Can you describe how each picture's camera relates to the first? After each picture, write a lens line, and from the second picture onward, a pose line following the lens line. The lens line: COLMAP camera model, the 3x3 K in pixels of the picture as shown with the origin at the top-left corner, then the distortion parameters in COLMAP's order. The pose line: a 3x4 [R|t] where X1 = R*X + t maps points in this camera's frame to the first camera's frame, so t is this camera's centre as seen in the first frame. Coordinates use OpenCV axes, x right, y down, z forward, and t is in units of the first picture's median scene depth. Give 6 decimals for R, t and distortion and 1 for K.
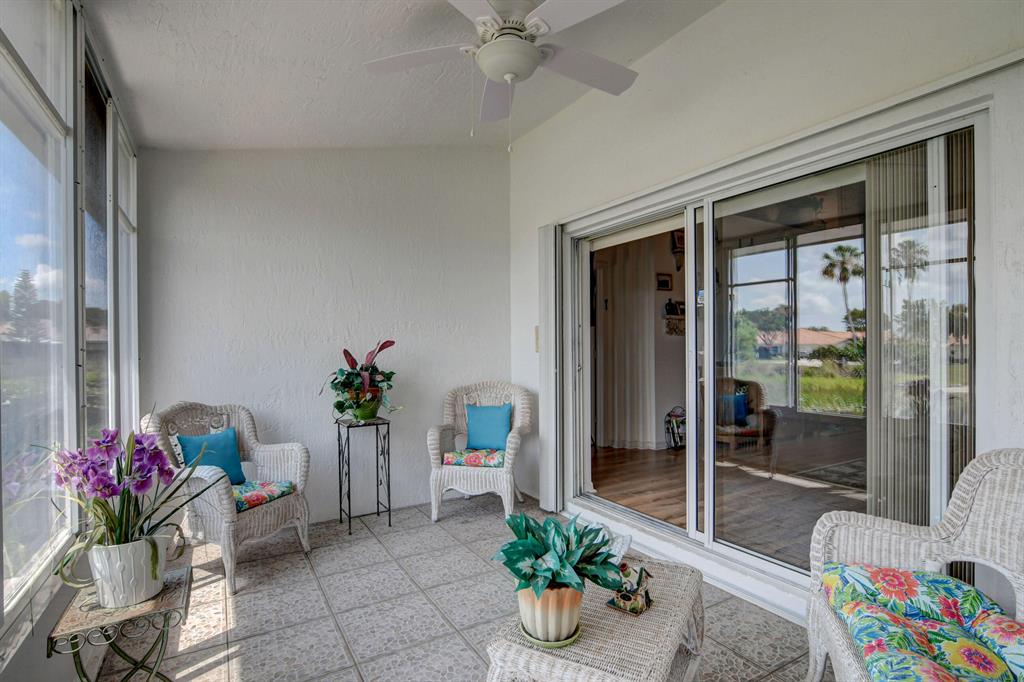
lens RADIAL K [[499.3, 0, 513.3], [0, 499.3, 347.6], [0, 0, 1]] dist [-0.029585, 0.010774]
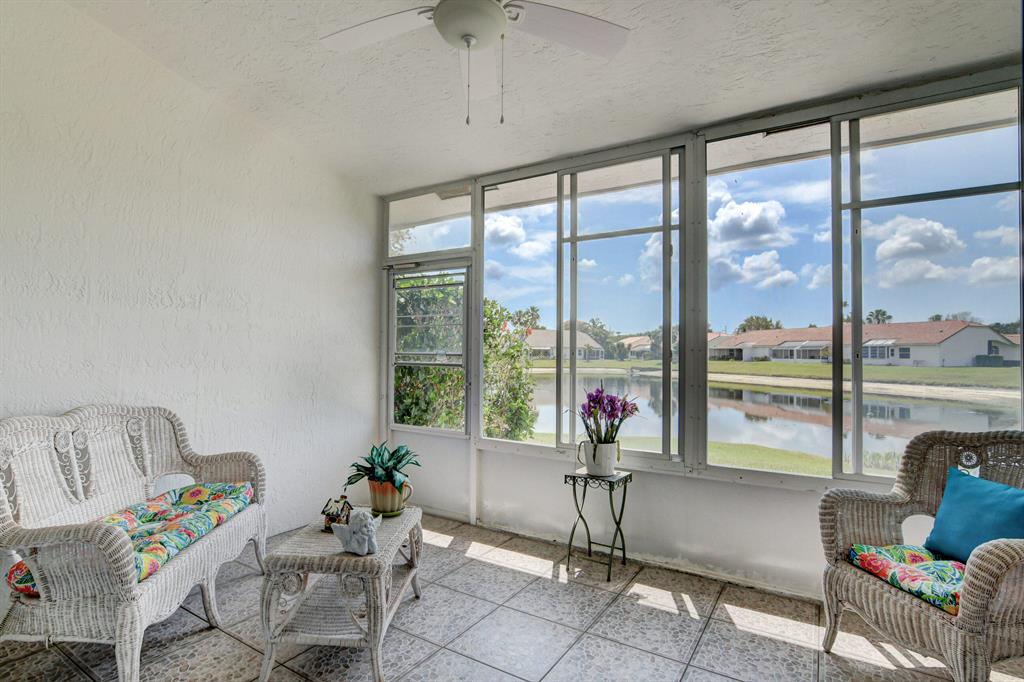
lens RADIAL K [[499.3, 0, 506.7], [0, 499.3, 344.1], [0, 0, 1]] dist [-0.029585, 0.010774]
pose [[-0.887480, -0.007812, -0.460780, 0.310446], [-0.001424, 0.999898, -0.014208, 0.009889], [0.460844, -0.011953, -0.887401, 1.677080]]
